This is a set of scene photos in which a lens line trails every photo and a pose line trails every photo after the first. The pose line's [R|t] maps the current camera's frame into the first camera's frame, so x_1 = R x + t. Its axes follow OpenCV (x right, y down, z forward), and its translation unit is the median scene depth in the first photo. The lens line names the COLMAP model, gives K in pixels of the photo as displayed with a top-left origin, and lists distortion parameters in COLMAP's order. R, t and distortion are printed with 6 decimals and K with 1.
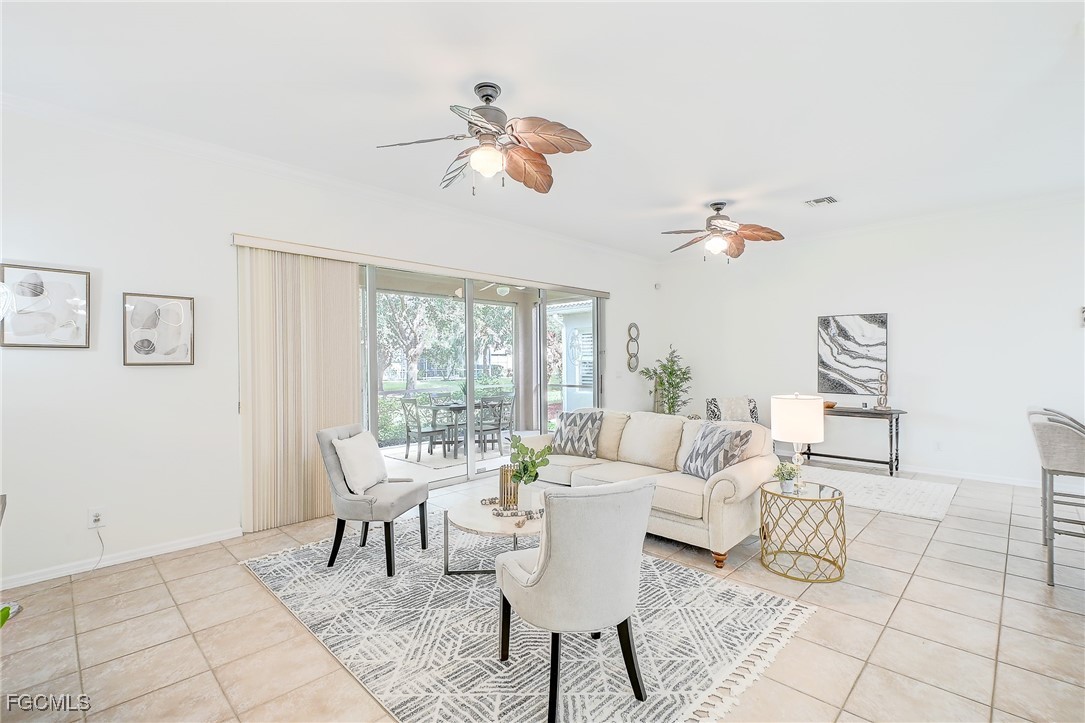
lens RADIAL K [[487.6, 0, 542.5], [0, 487.6, 367.2], [0, 0, 1]] dist [0.009319, 0.000218]
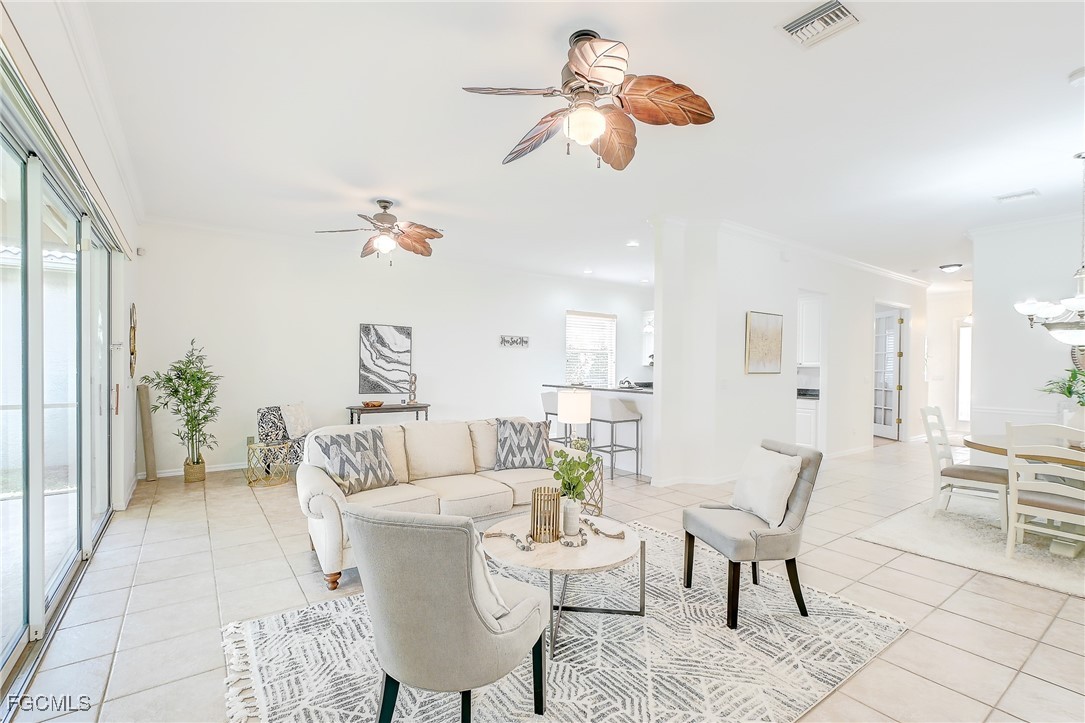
lens RADIAL K [[487.6, 0, 542.5], [0, 487.6, 367.2], [0, 0, 1]] dist [0.009319, 0.000218]
pose [[0.163130, 0.005014, 0.986592, -0.460282], [0.000292, 0.999987, -0.005130, -0.001065], [-0.986605, 0.001125, 0.163126, 0.450346]]
